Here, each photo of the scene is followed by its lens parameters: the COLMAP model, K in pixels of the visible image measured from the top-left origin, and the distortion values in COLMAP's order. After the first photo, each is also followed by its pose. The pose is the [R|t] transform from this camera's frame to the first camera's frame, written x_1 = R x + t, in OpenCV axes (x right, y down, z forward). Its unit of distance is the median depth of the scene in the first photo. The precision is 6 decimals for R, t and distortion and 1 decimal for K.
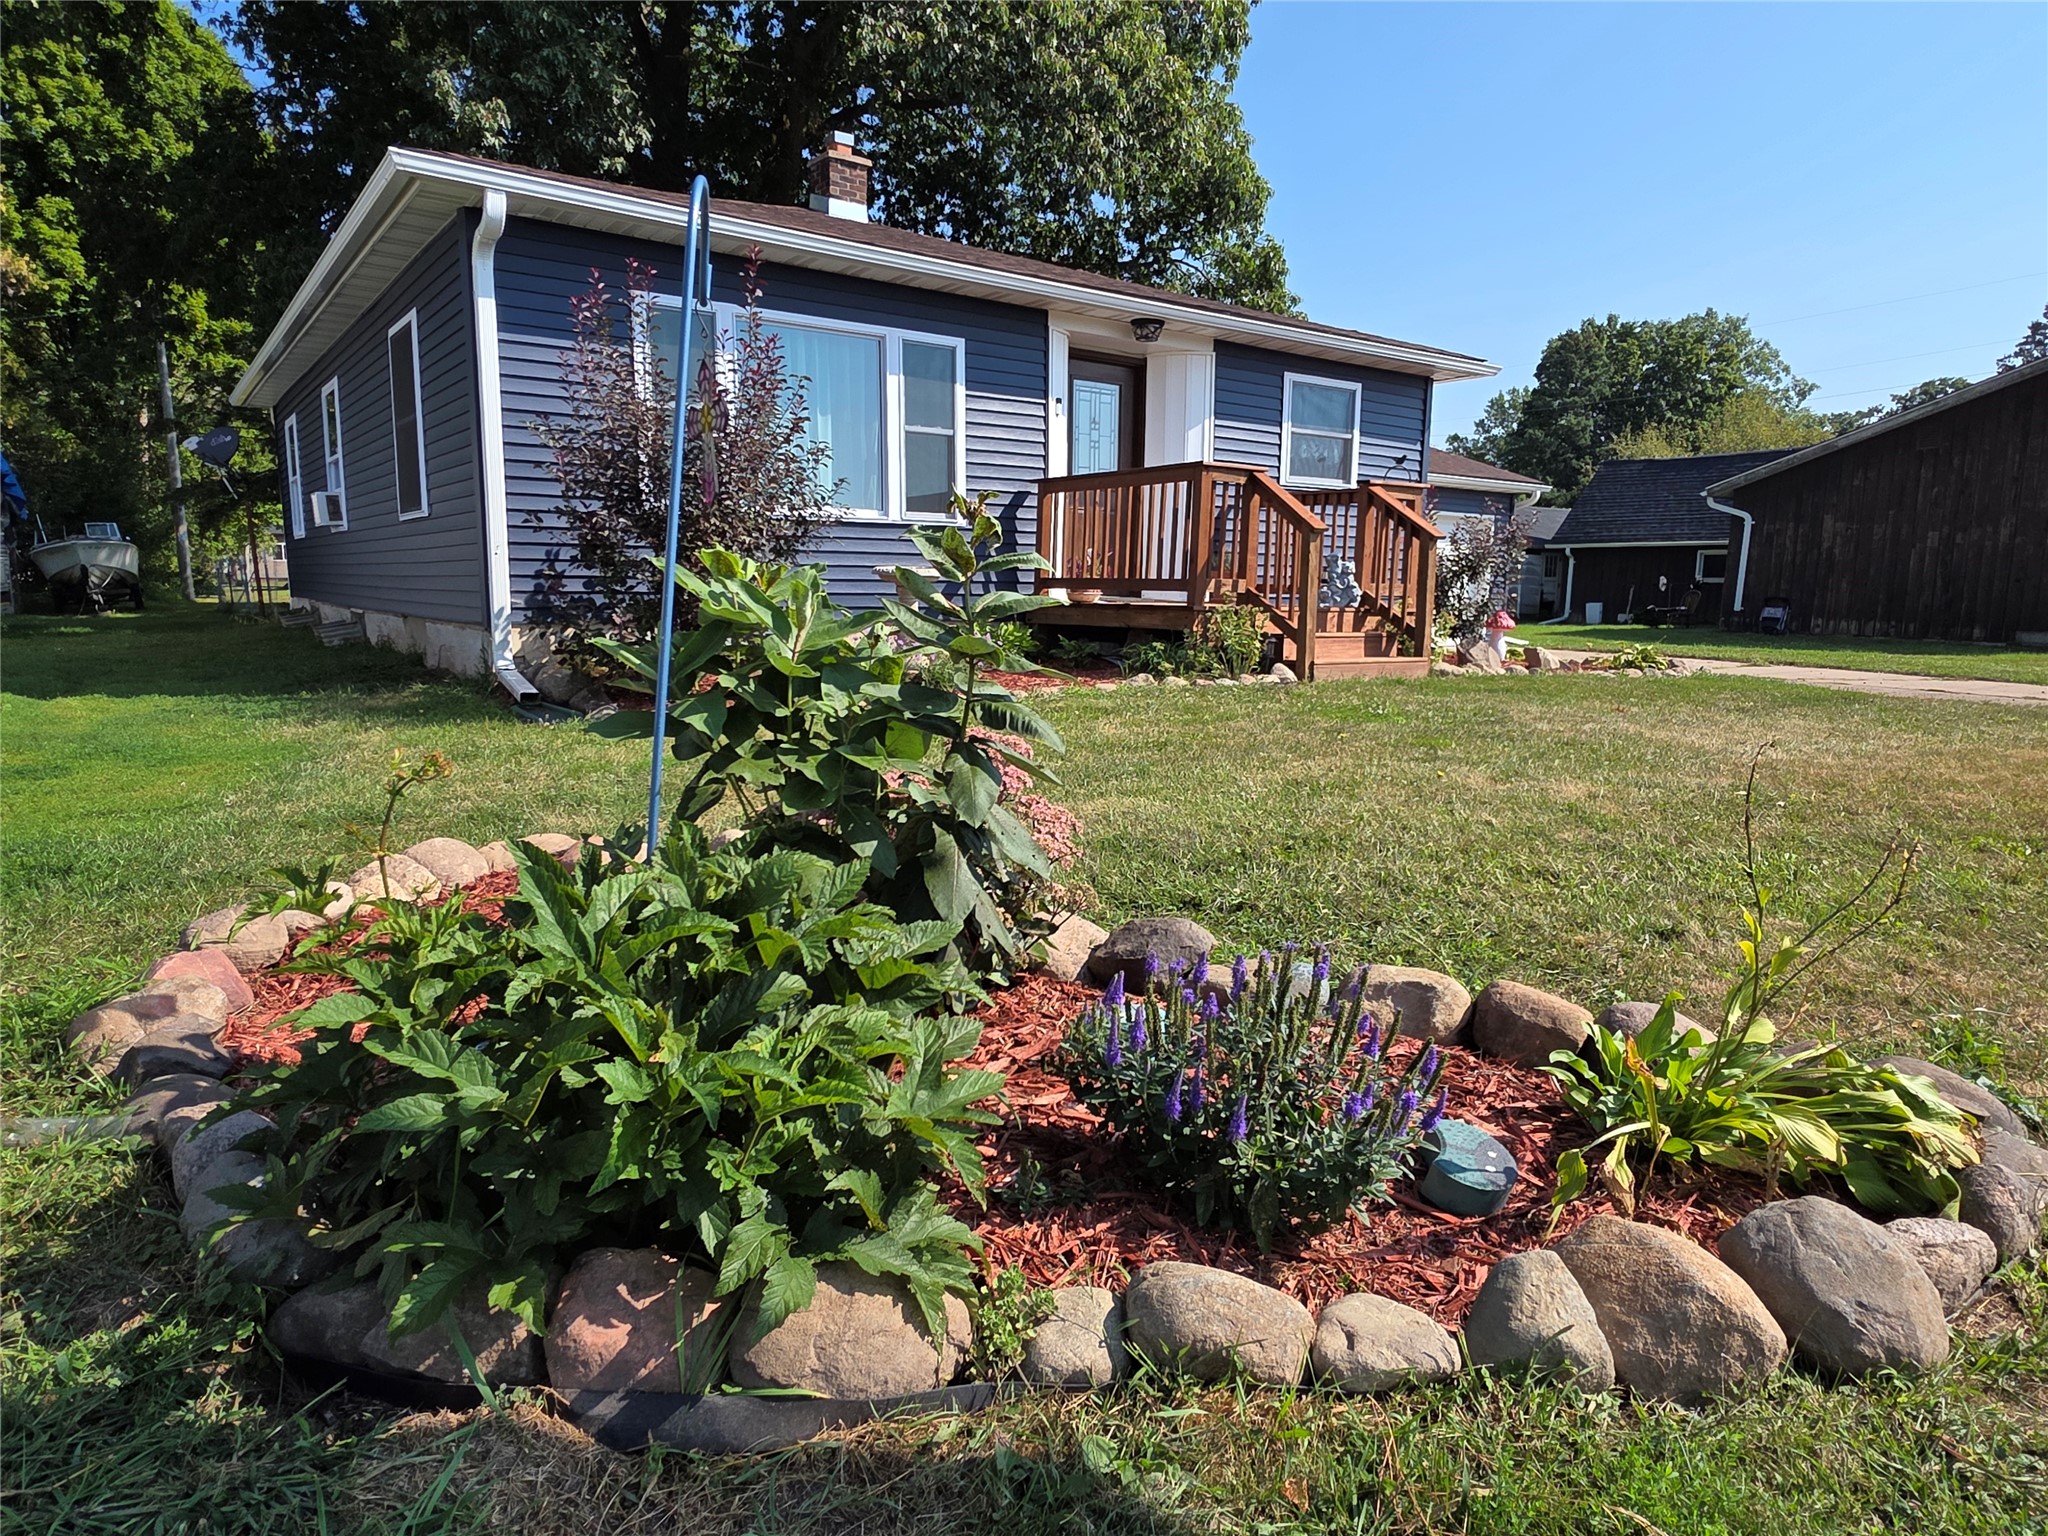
lens RADIAL K [[1228.5, 0, 1023.7], [0, 1228.5, 792.9], [0, 0, 1]] dist [0.005638, -0.001205]
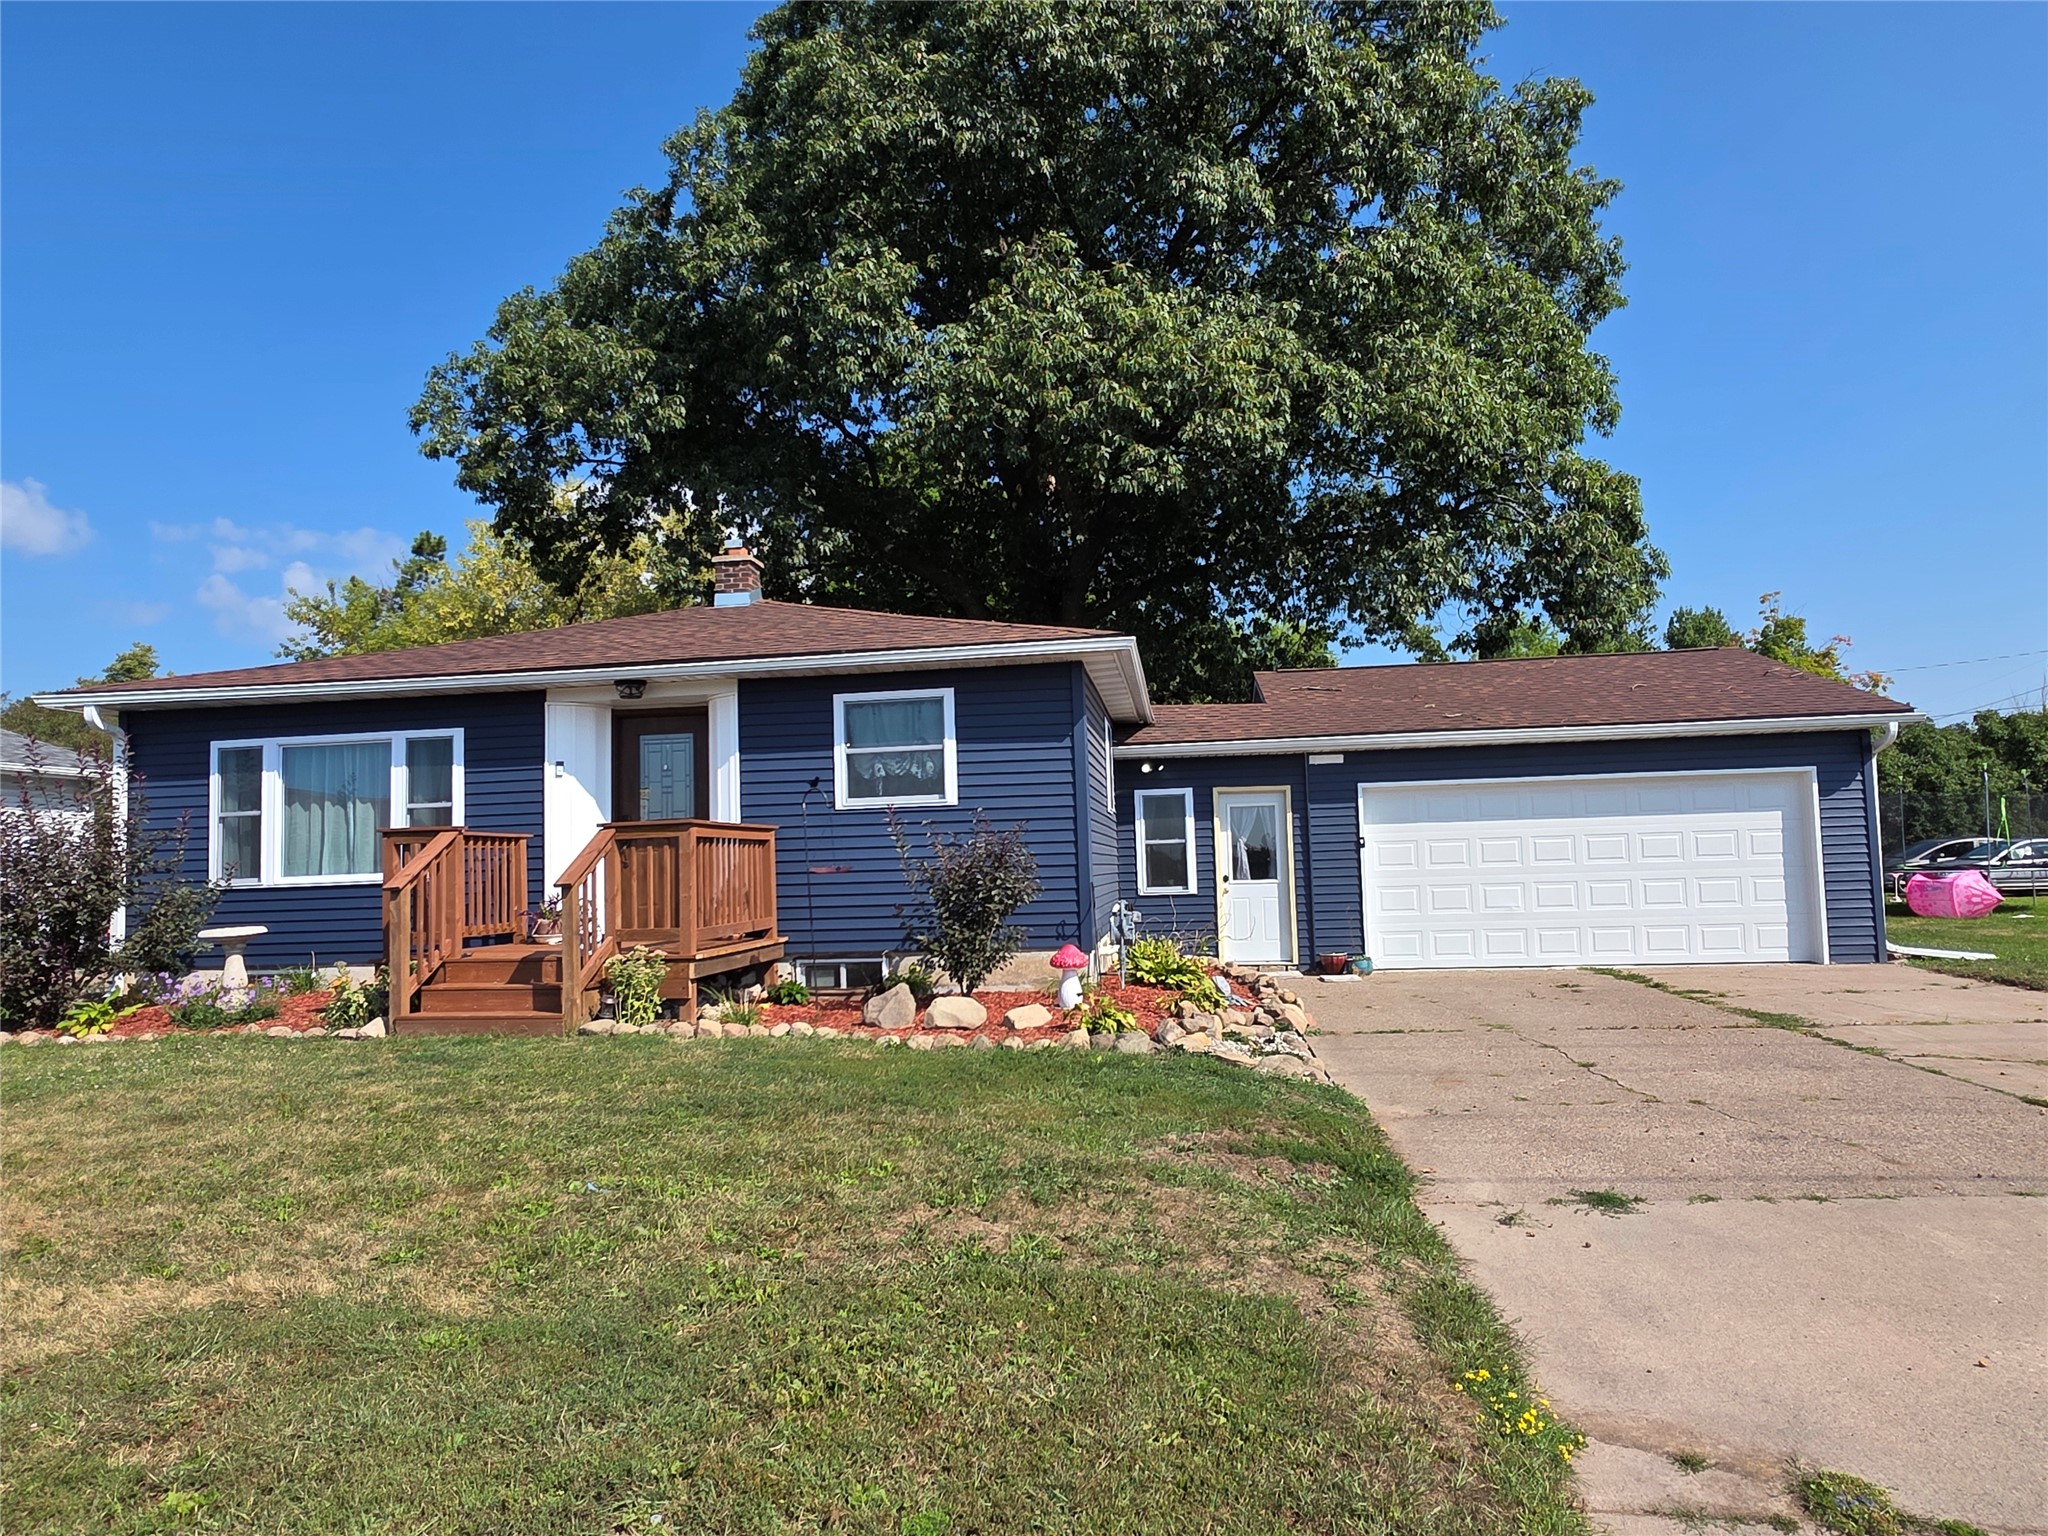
lens RADIAL K [[1228.5, 0, 1023.7], [0, 1228.5, 792.9], [0, 0, 1]] dist [0.005638, -0.001205]
pose [[0.724708, -0.080122, -0.684382, 1.882276], [-0.075165, 0.978098, -0.194101, -0.183748], [0.684944, 0.192108, 0.702813, 0.869062]]
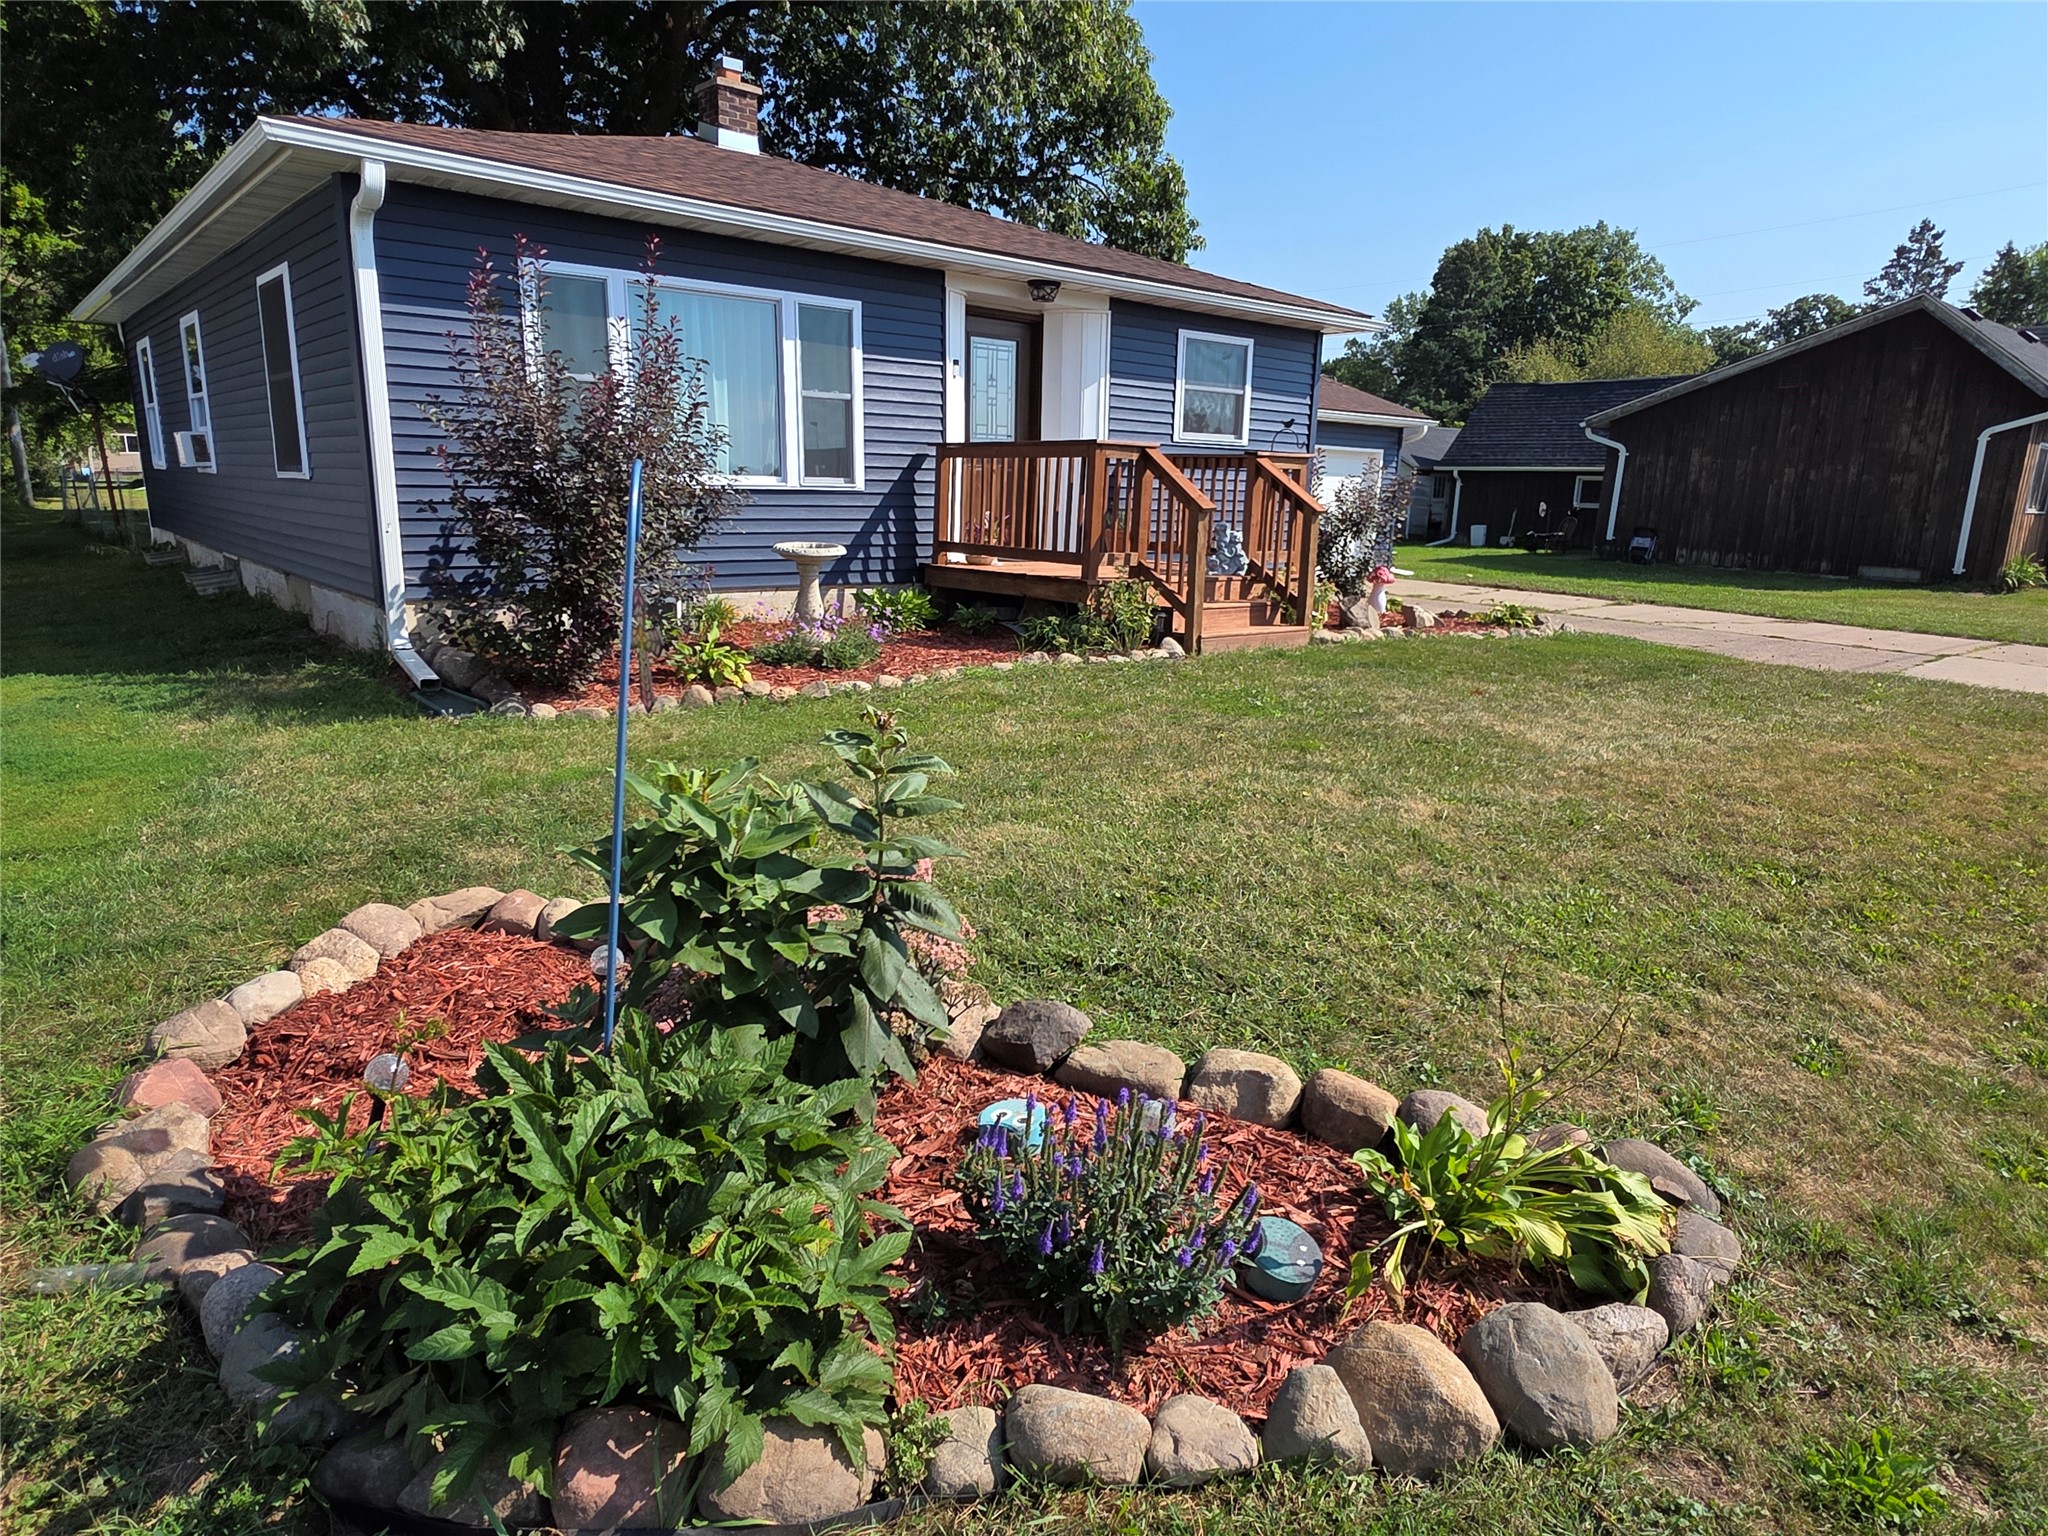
lens RADIAL K [[1228.5, 0, 1023.7], [0, 1228.5, 792.9], [0, 0, 1]] dist [0.005638, -0.001205]
pose [[0.996752, -0.007135, 0.080215, 0.000864], [0.000627, 0.996724, 0.080876, -0.084000], [-0.080529, -0.080563, 0.993491, -0.055290]]
